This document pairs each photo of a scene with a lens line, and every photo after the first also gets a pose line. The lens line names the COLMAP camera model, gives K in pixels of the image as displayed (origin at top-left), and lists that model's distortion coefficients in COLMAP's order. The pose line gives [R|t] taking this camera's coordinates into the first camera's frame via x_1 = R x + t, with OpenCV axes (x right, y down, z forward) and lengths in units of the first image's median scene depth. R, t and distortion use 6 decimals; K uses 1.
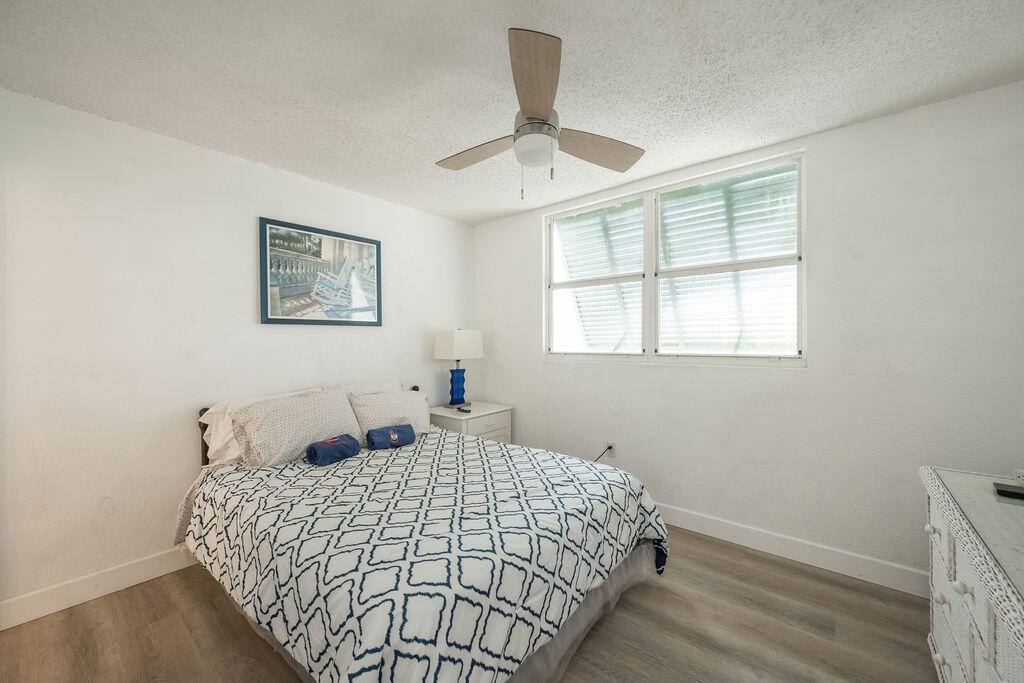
lens RADIAL K [[400.6, 0, 511.6], [0, 400.6, 345.9], [0, 0, 1]] dist [-0.001973, -0.000214]
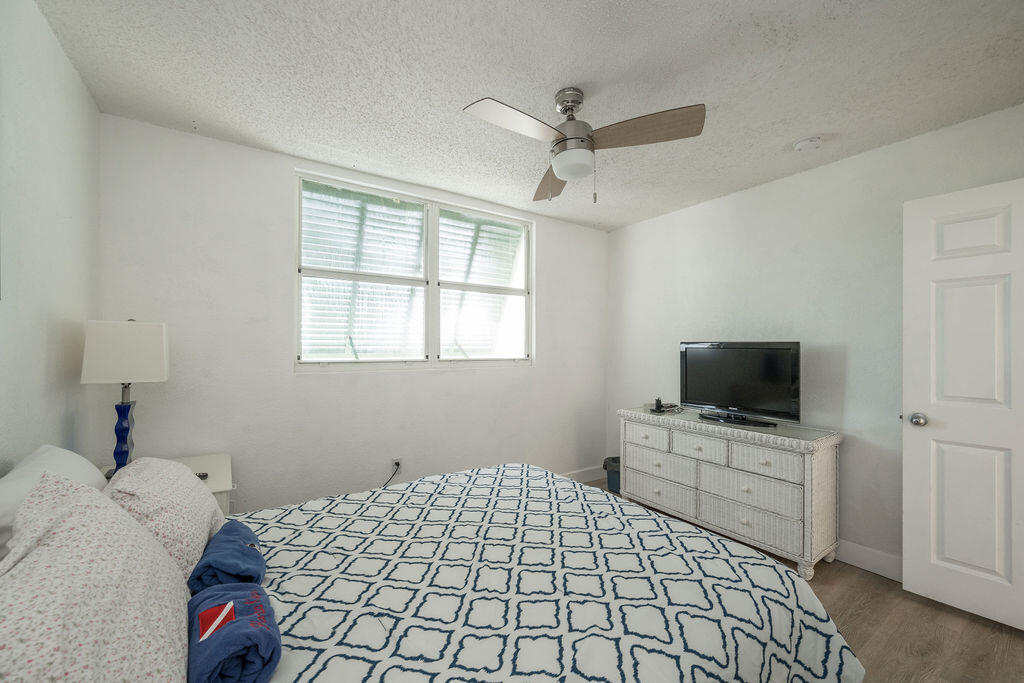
lens RADIAL K [[400.6, 0, 511.6], [0, 400.6, 345.9], [0, 0, 1]] dist [-0.001973, -0.000214]
pose [[0.280341, 0.009885, 0.959850, -0.585734], [0.002662, 0.999935, -0.011076, -0.003311], [-0.959897, 0.005660, 0.280296, 0.518561]]
